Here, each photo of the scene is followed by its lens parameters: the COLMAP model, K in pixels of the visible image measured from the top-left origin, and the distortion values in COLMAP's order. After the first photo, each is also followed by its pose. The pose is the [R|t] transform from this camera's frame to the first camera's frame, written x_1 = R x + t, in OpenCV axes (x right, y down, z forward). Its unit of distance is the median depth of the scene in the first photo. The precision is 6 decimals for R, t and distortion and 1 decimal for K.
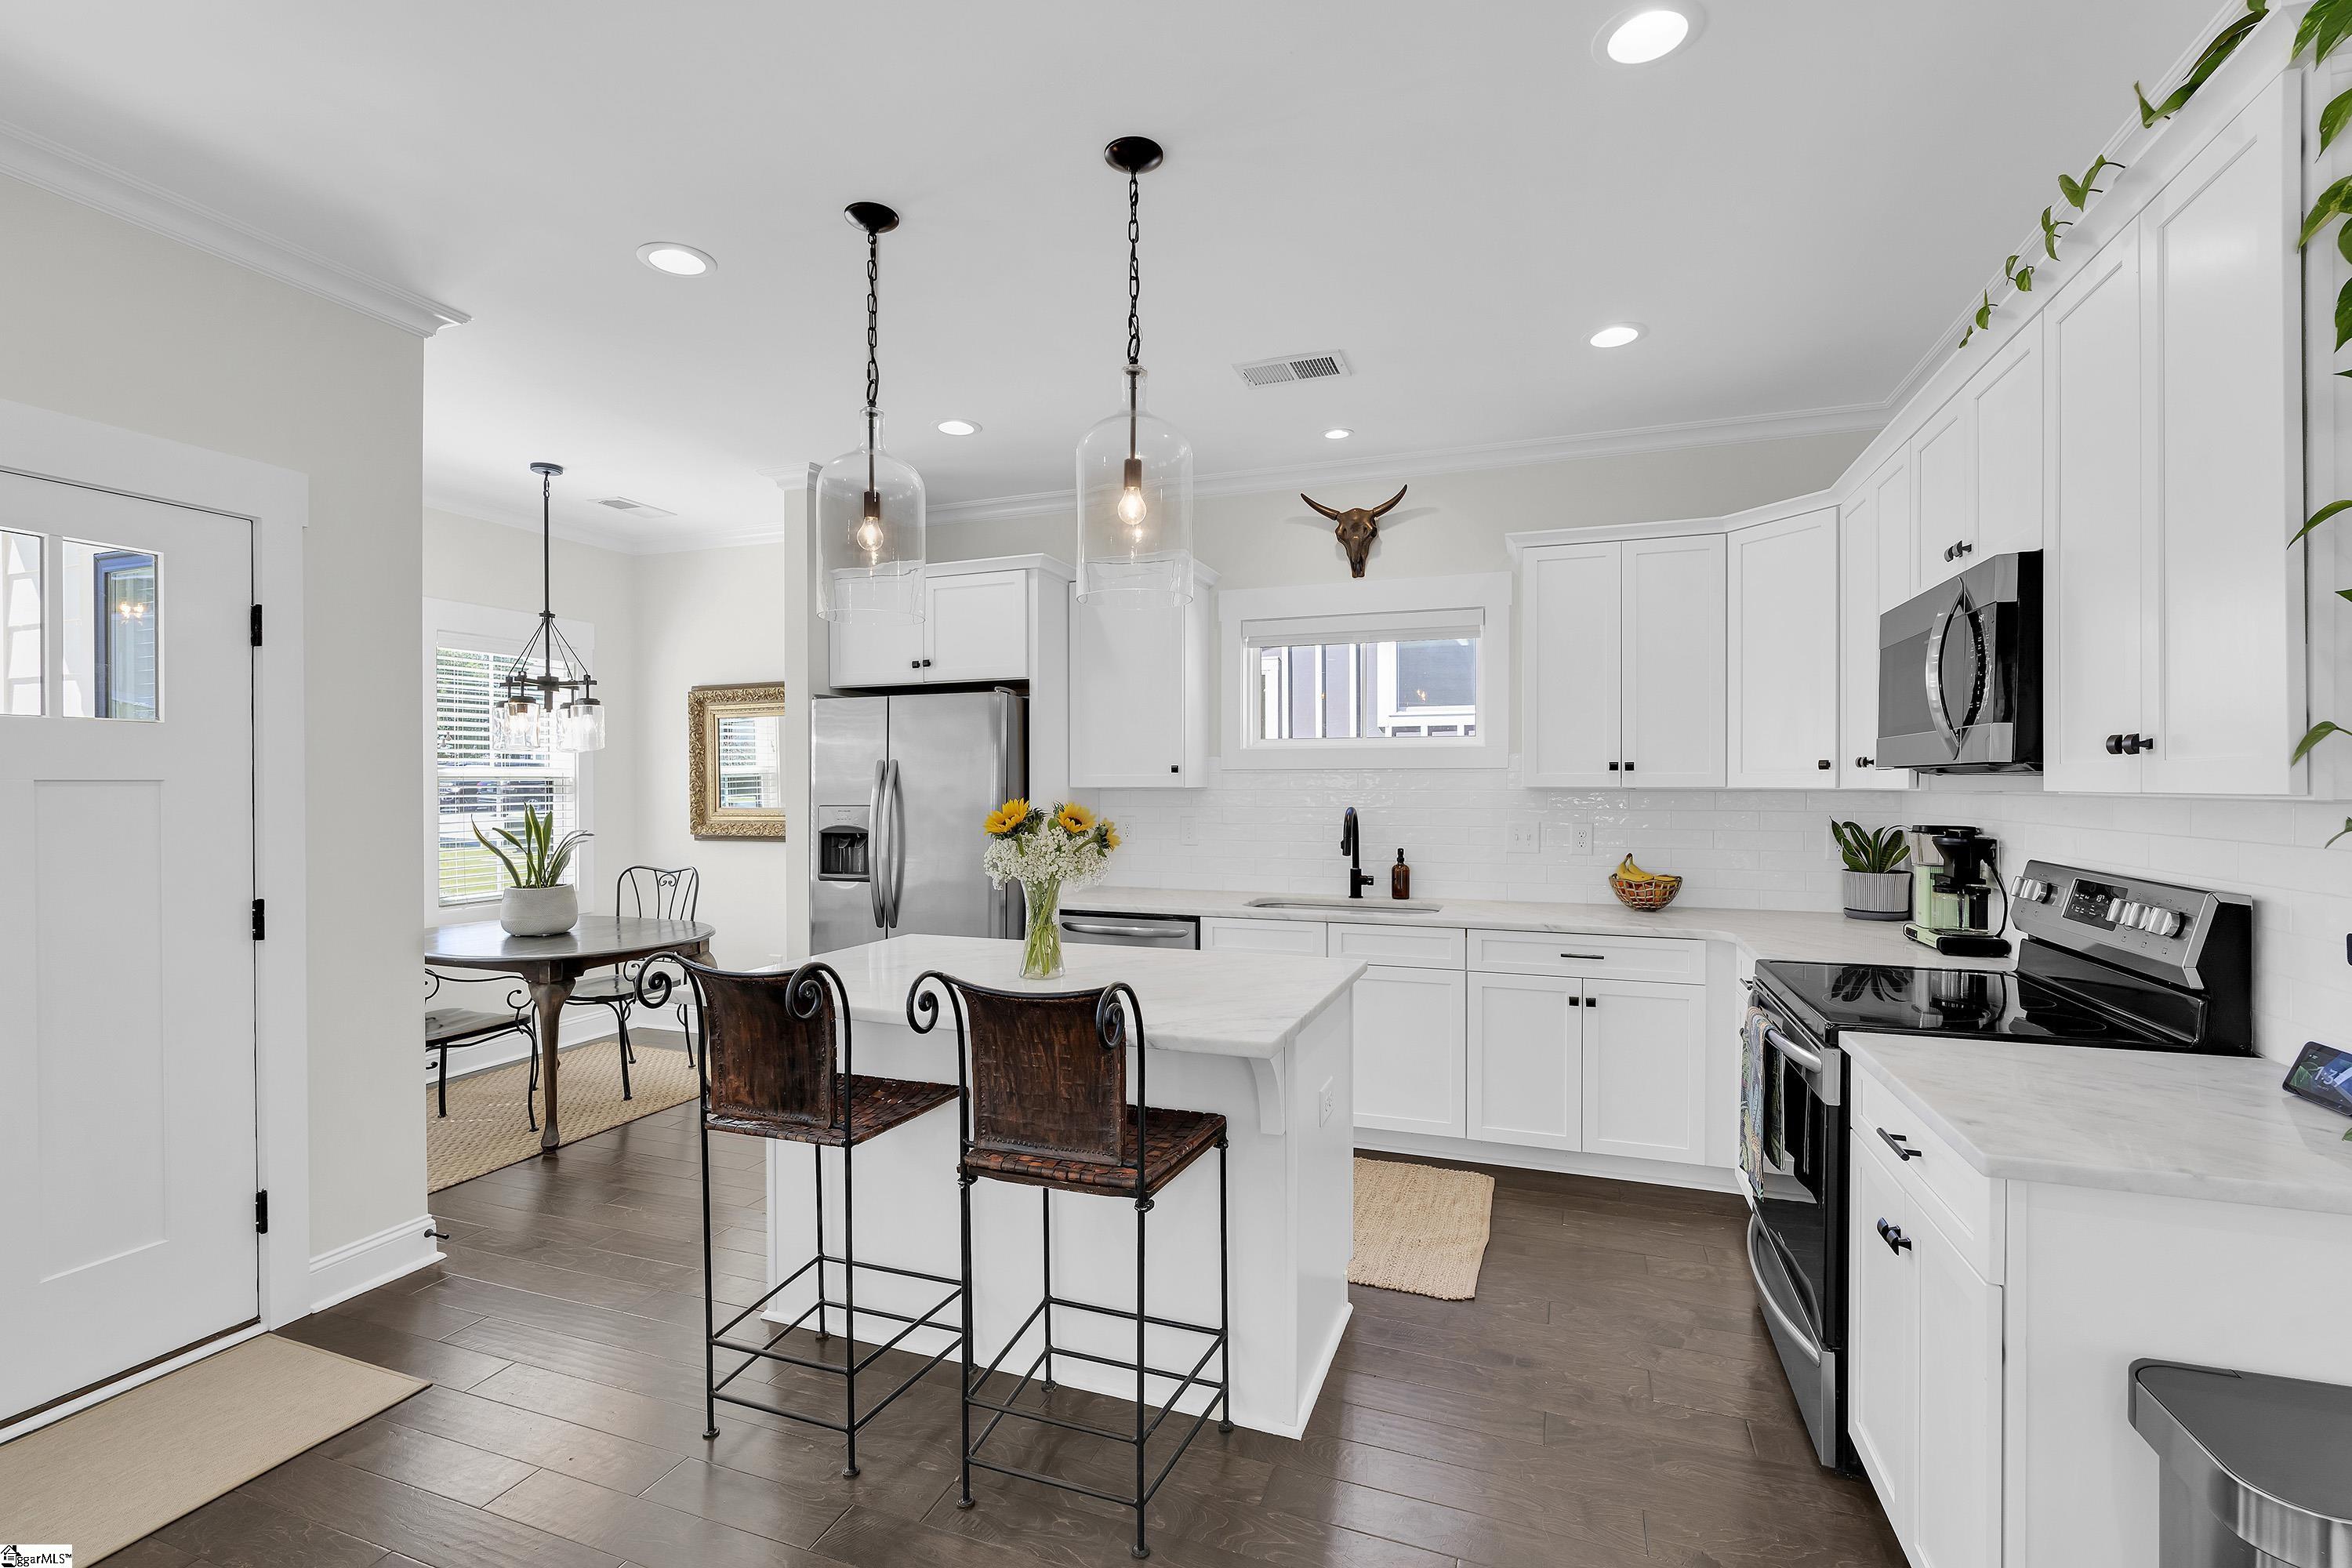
lens RADIAL K [[997.9, 0, 1191.6], [0, 997.9, 782.9], [0, 0, 1]] dist [-0.003085, -0.000141]
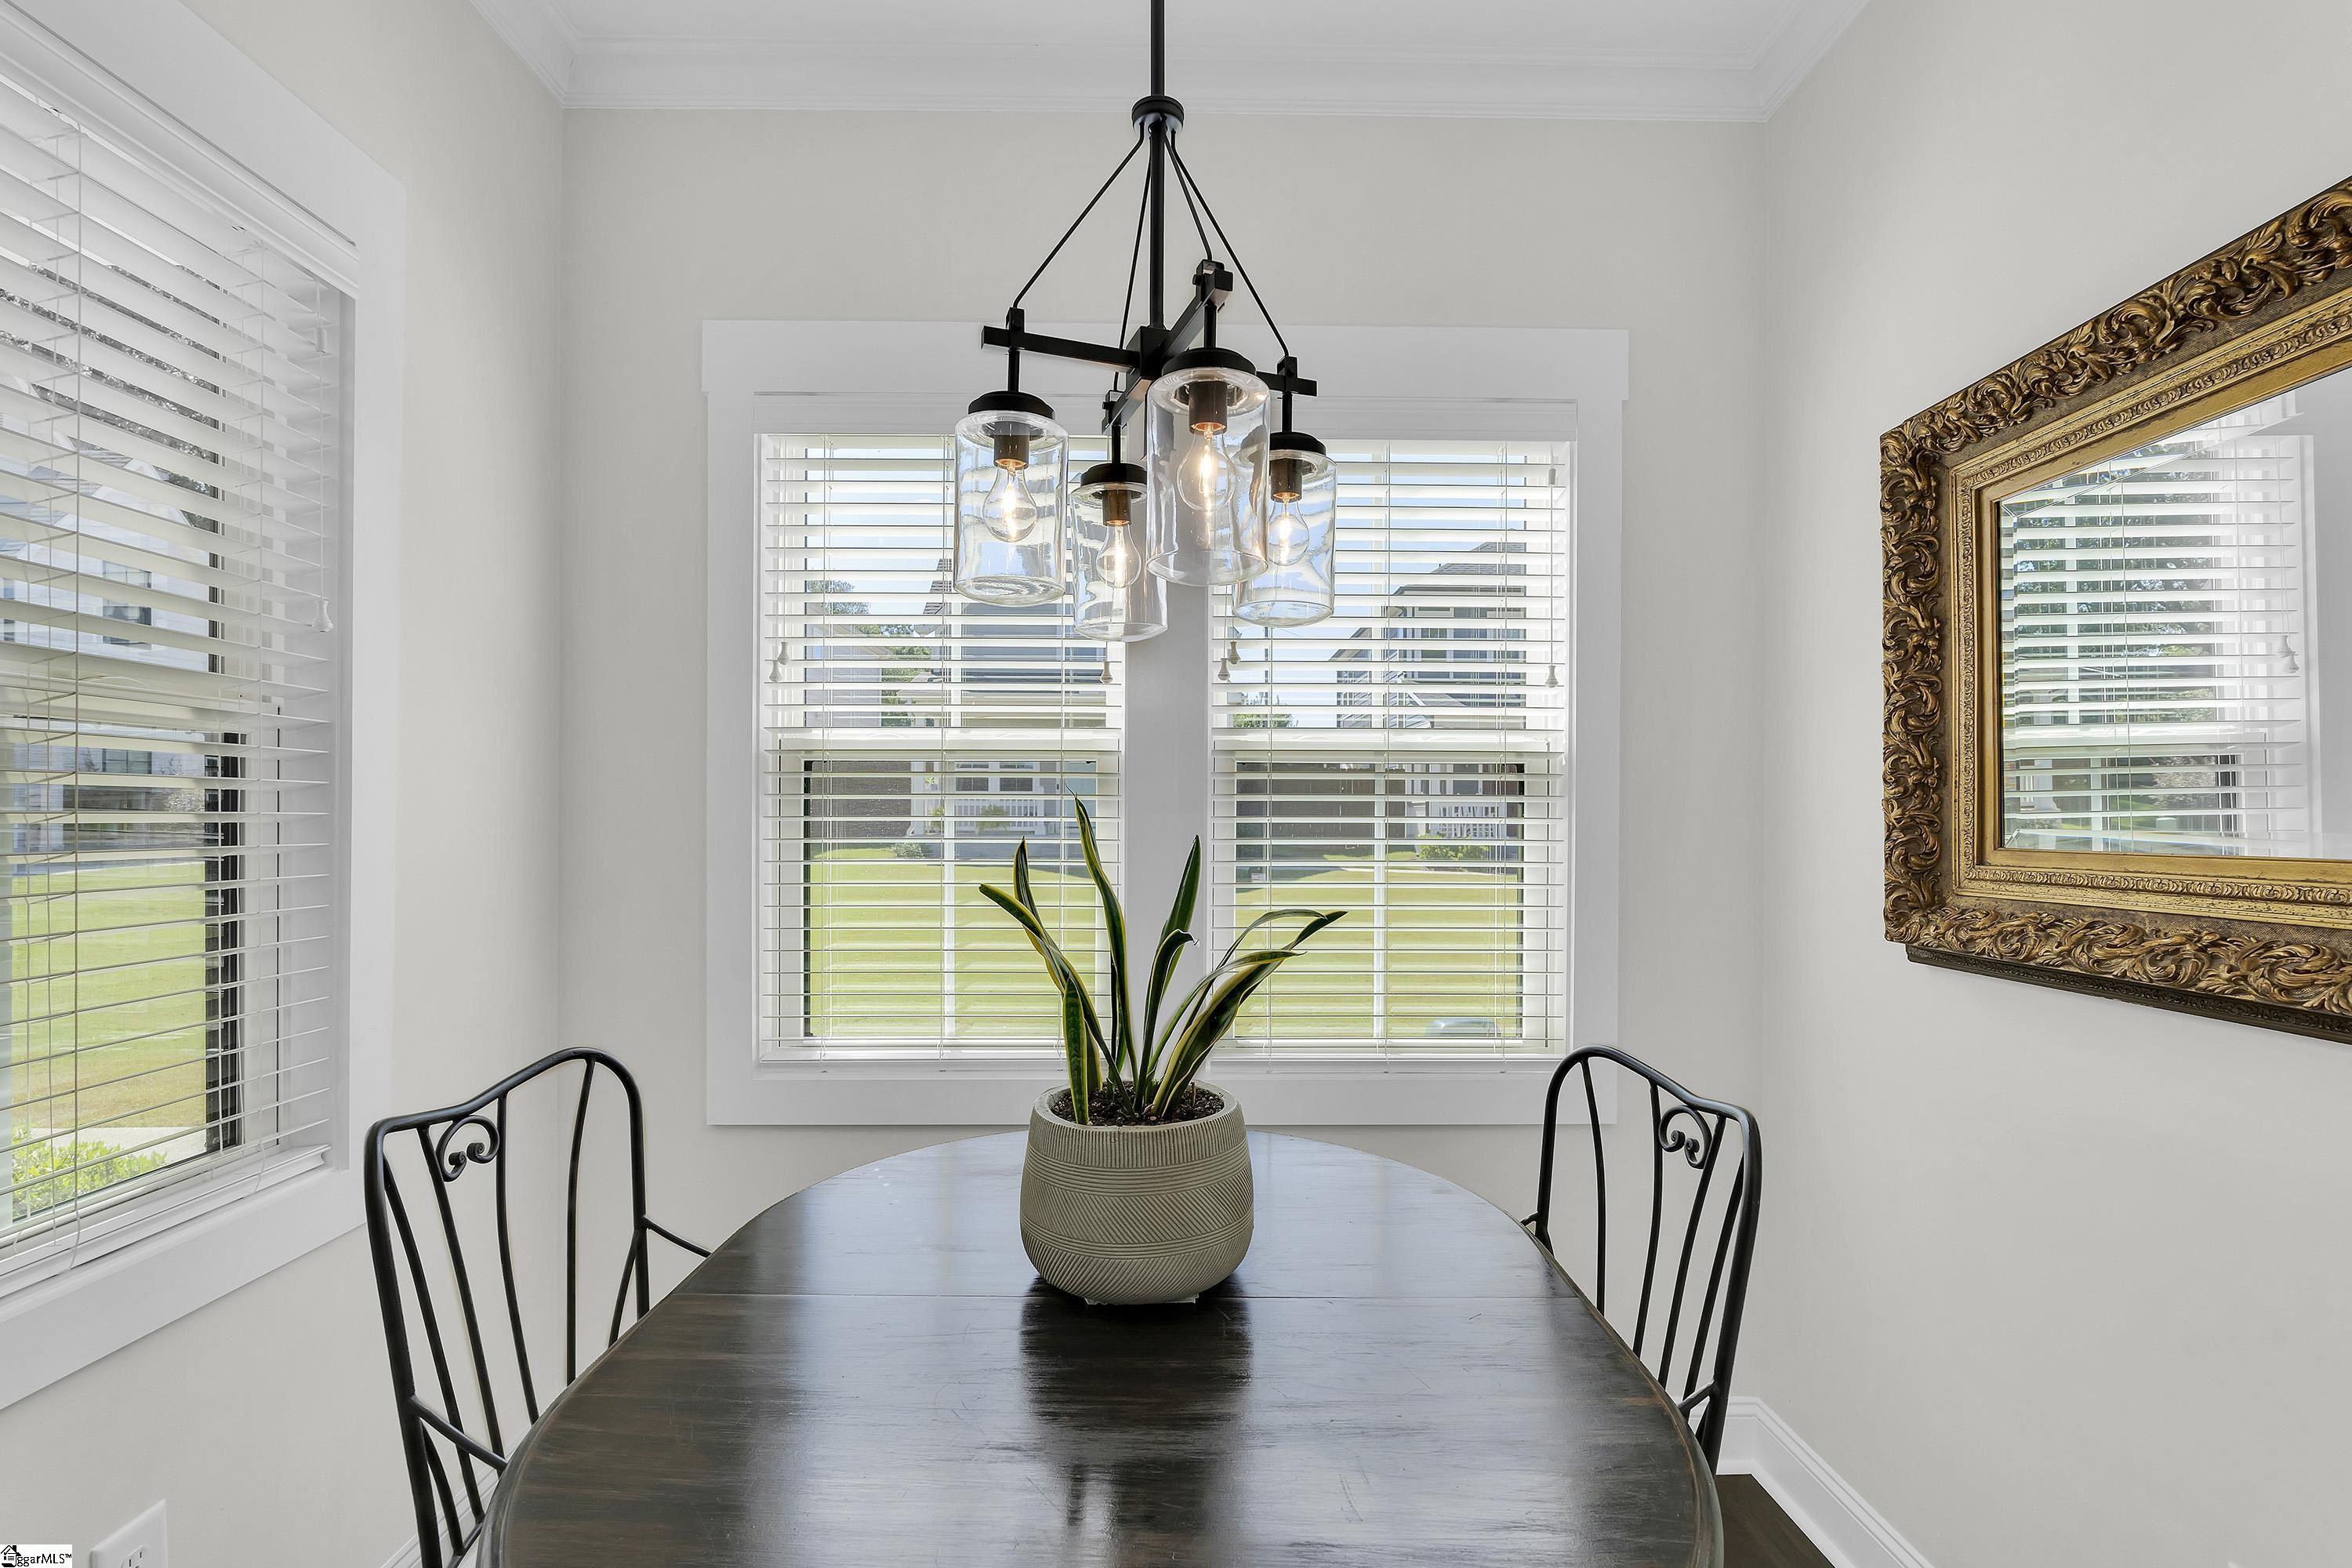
lens RADIAL K [[1034.8, 0, 1185.0], [0, 1034.8, 798.5], [0, 0, 1]] dist [-0.003393, -0.000403]
pose [[0.336276, -0.011679, -0.941691, -0.399820], [-0.018332, 0.999652, -0.018944, 0.028484], [0.941585, 0.023634, 0.335945, 0.969776]]
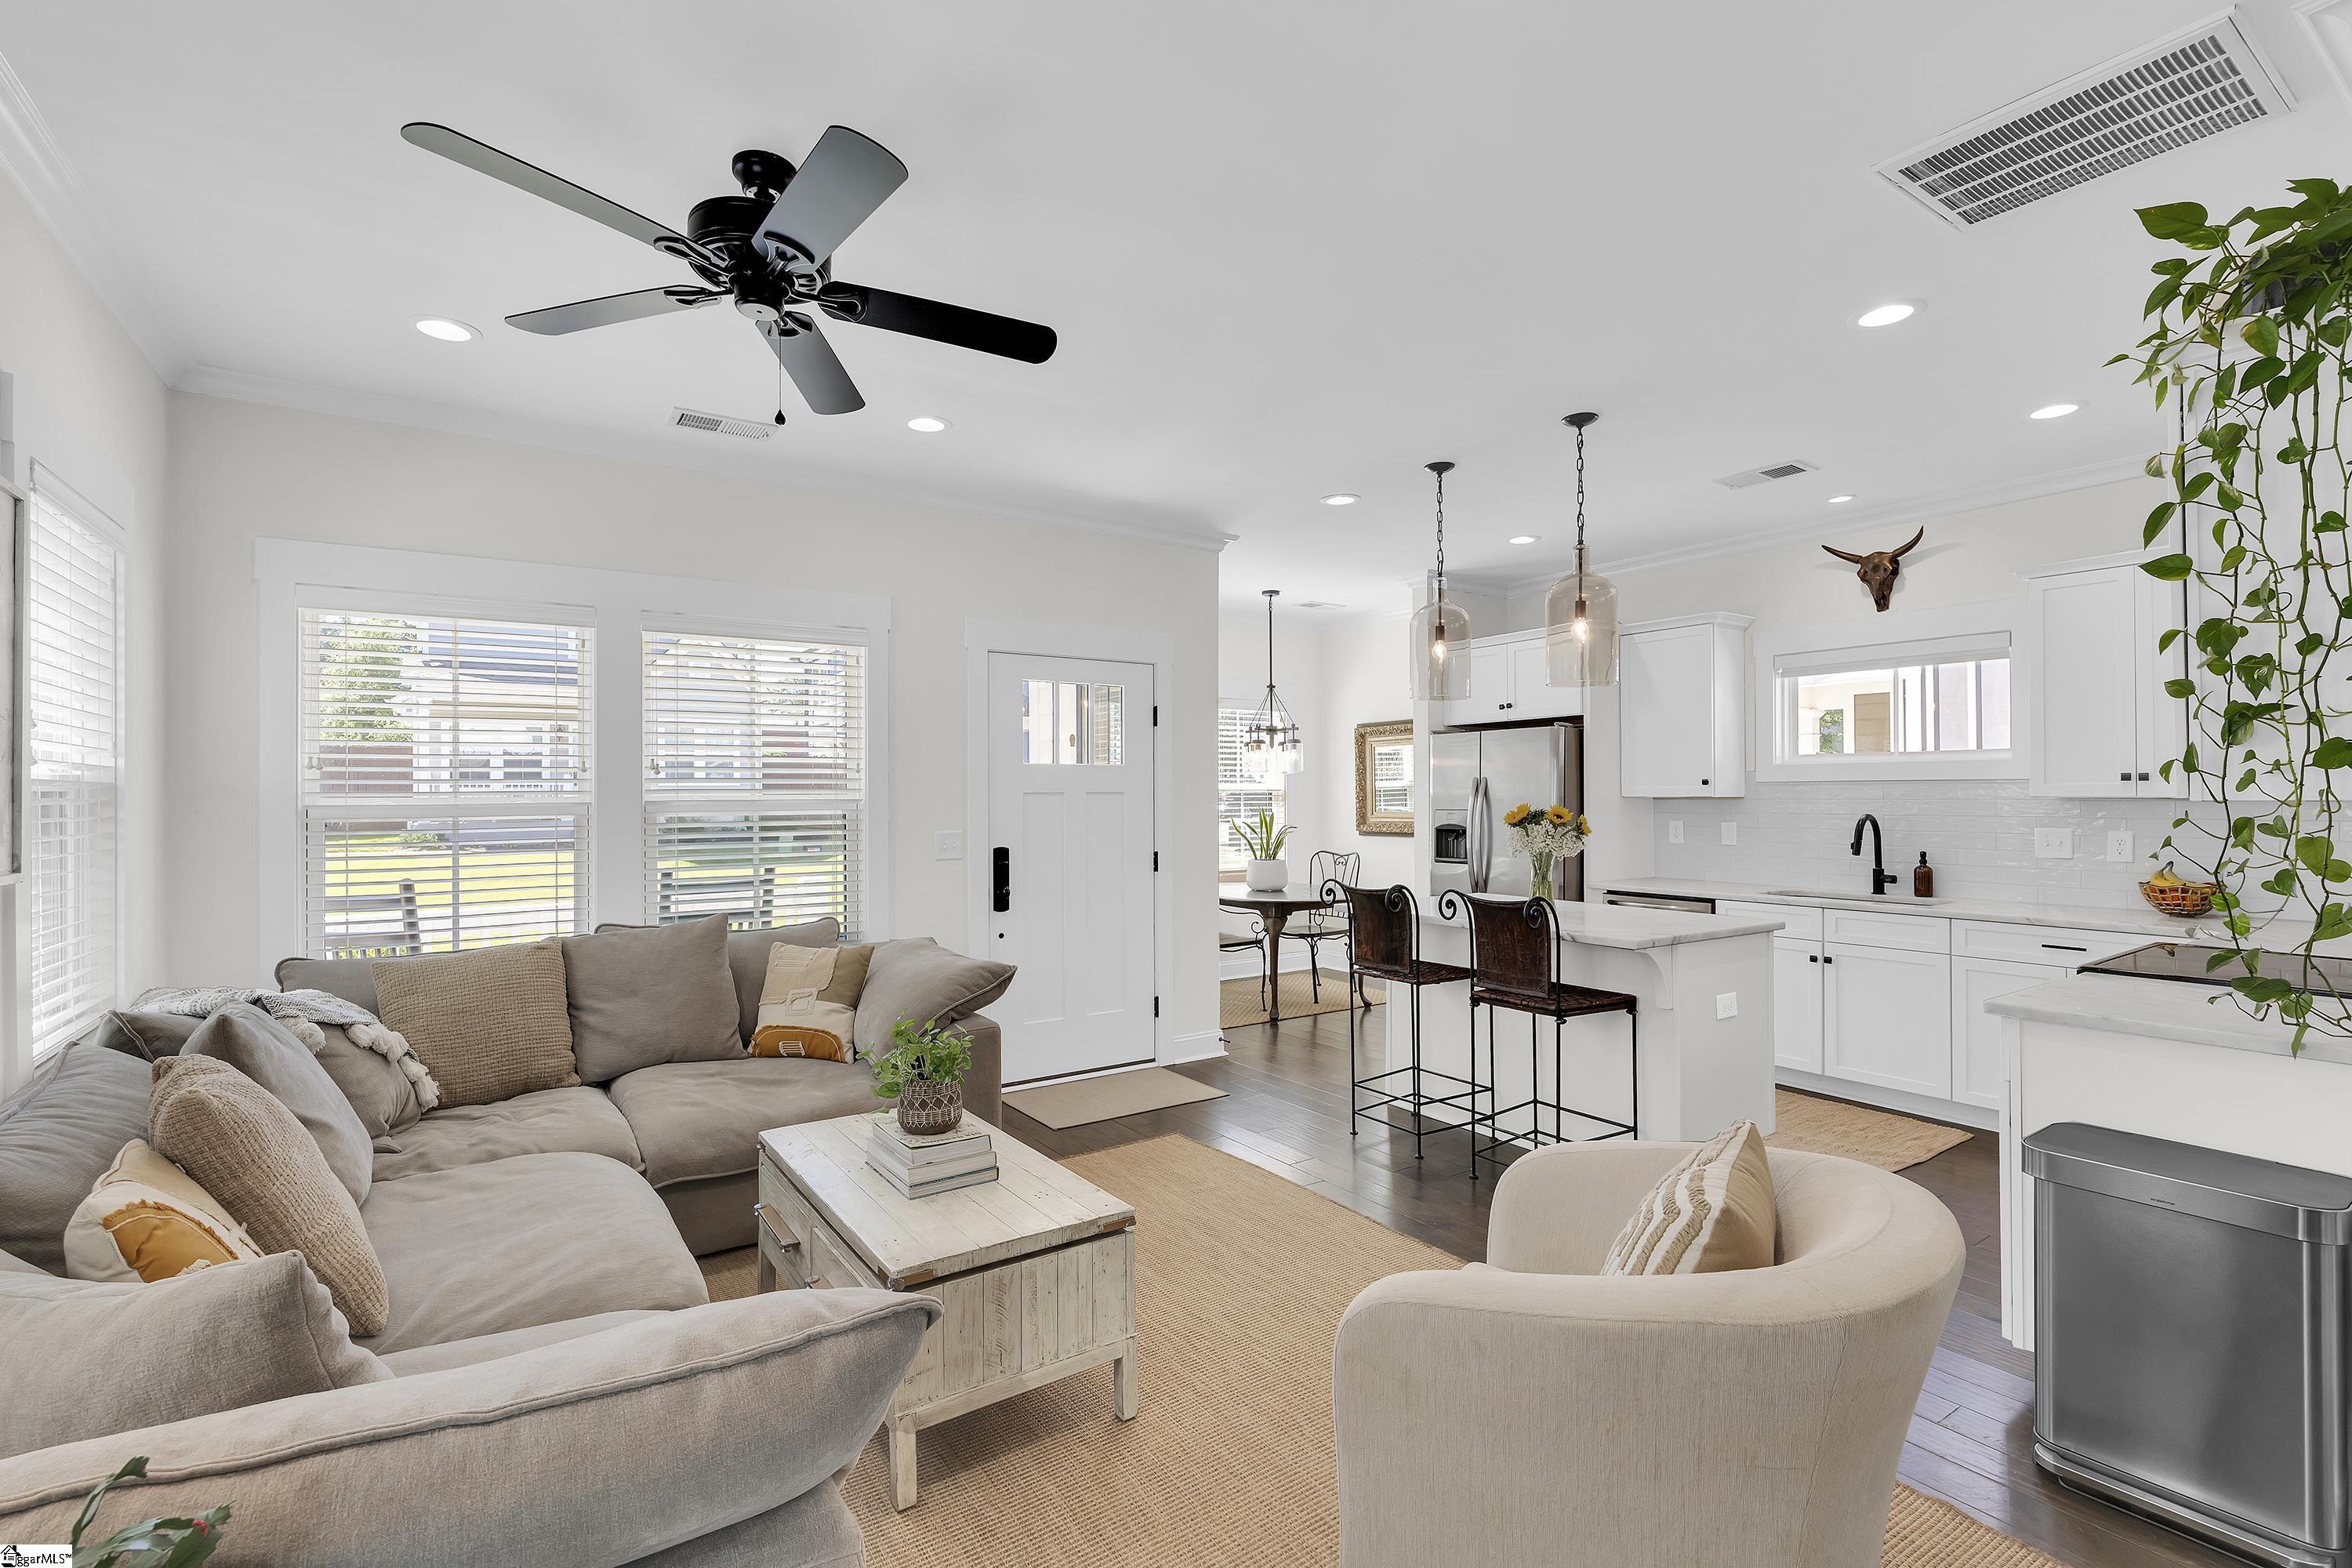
lens RADIAL K [[1034.8, 0, 1185.0], [0, 1034.8, 798.5], [0, 0, 1]] dist [-0.003393, -0.000403]
pose [[0.801063, 0.001416, -0.598579, 0.233716], [0.001078, 0.999992, 0.003808, 0.001294], [0.598579, -0.003696, 0.801055, -0.410941]]
